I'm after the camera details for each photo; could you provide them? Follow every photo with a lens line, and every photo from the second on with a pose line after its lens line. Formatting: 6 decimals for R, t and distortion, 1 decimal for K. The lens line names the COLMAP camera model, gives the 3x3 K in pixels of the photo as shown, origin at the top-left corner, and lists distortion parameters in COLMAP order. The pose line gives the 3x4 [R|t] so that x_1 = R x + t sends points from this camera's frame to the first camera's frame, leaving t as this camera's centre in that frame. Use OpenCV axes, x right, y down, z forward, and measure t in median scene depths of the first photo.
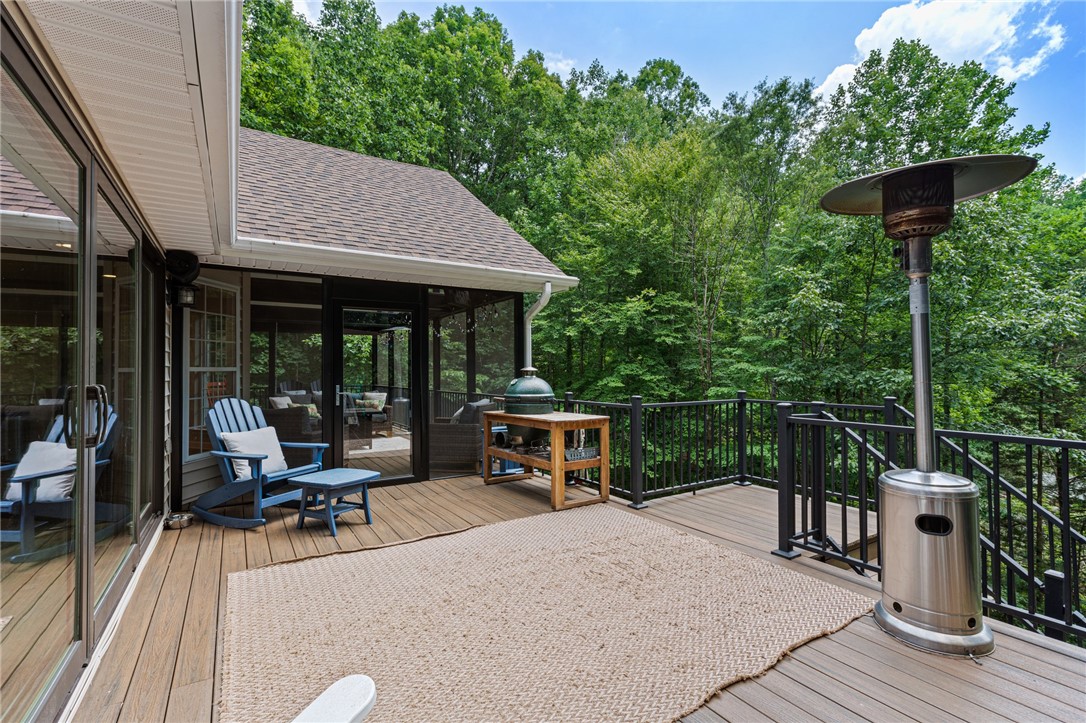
lens RADIAL K [[494.2, 0, 546.5], [0, 494.2, 364.4], [0, 0, 1]] dist [0.000234, 0.000092]
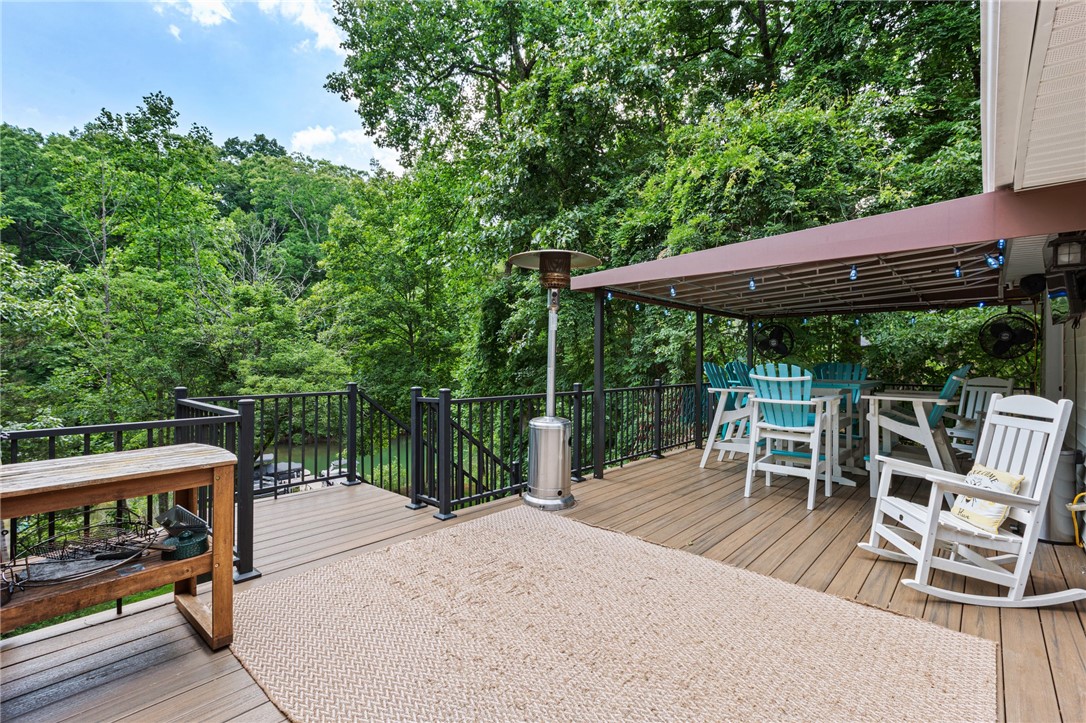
lens RADIAL K [[494.2, 0, 548.0], [0, 494.2, 360.8], [0, 0, 1]] dist [0.000234, 0.000092]
pose [[-0.281159, 0.001265, 0.959660, -0.697471], [-0.019184, 0.999792, -0.006939, 0.021633], [-0.959469, -0.020361, -0.281076, 1.101463]]
